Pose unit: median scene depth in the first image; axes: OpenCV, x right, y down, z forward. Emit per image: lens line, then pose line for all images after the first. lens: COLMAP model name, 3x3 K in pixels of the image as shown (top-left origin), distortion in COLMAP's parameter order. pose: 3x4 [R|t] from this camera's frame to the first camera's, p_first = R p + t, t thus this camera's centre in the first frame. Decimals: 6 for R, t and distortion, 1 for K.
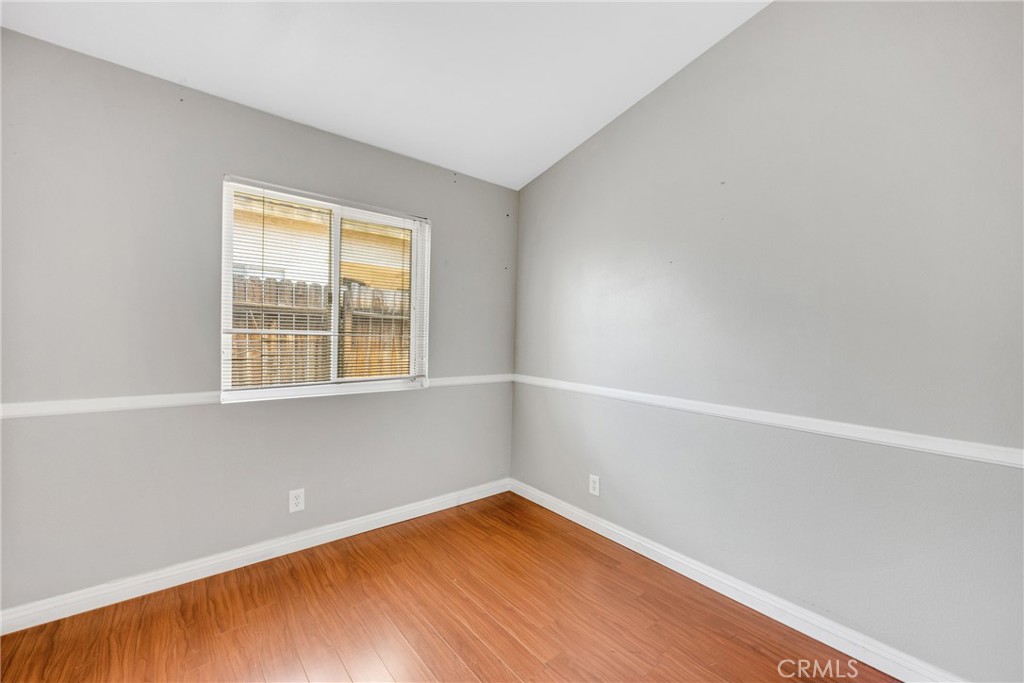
lens RADIAL K [[411.6, 0, 508.9], [0, 411.6, 339.3], [0, 0, 1]] dist [-0.002131, -0.001128]
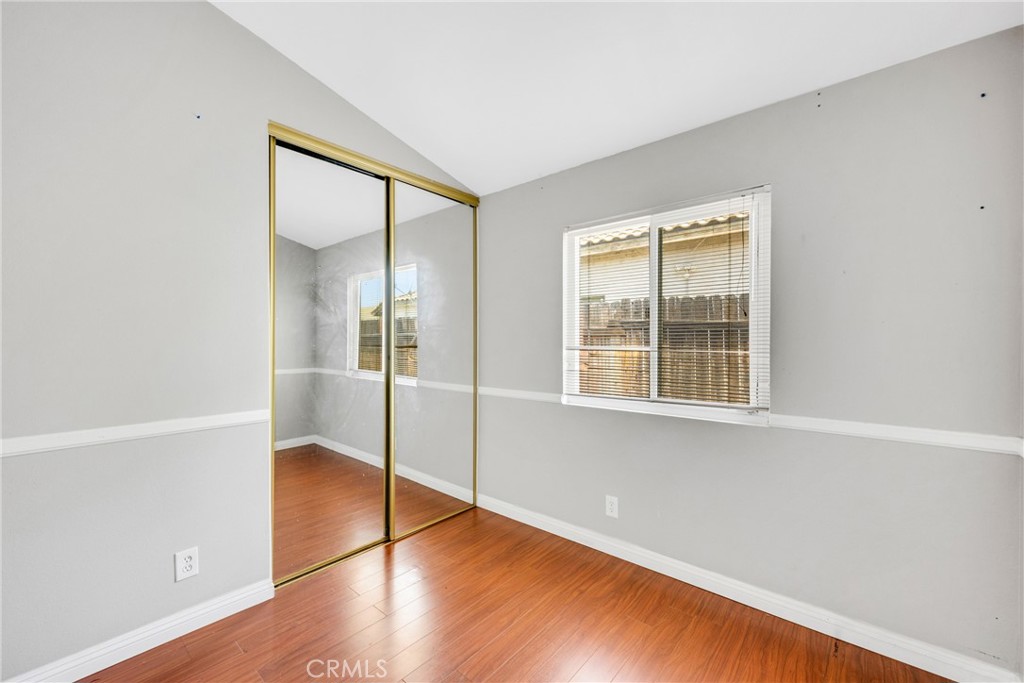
lens RADIAL K [[411.6, 0, 509.7], [0, 411.6, 343.0], [0, 0, 1]] dist [-0.002131, -0.001128]
pose [[0.179677, -0.021994, -0.983480, 0.470549], [-0.010761, 0.999646, -0.024322, -0.001705], [0.983667, 0.014953, 0.179377, 0.519786]]
